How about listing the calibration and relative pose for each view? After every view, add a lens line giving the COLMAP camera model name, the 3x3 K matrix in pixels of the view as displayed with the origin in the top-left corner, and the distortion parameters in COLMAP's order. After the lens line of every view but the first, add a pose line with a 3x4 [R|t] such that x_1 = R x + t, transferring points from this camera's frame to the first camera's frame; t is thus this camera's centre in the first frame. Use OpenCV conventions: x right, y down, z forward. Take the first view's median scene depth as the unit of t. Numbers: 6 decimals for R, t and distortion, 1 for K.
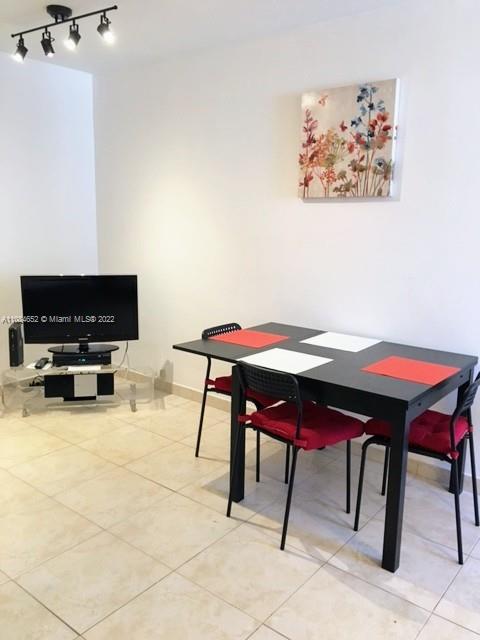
lens RADIAL K [[540.8, 0, 239.0], [0, 540.8, 320.7], [0, 0, 1]] dist [0.013551, -0.026373]
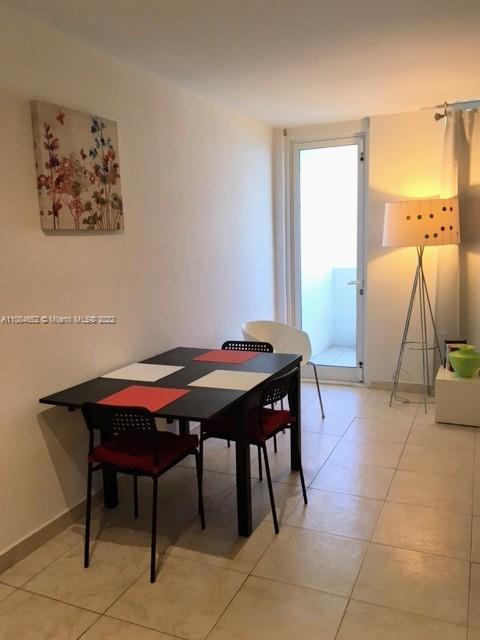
lens RADIAL K [[540.8, 0, 237.1], [0, 540.8, 321.5], [0, 0, 1]] dist [0.013551, -0.026373]
pose [[-0.237398, -0.146573, 0.960291, -0.795634], [0.214654, 0.956199, 0.199014, -0.212398], [-0.947400, 0.253375, -0.195537, 1.000694]]
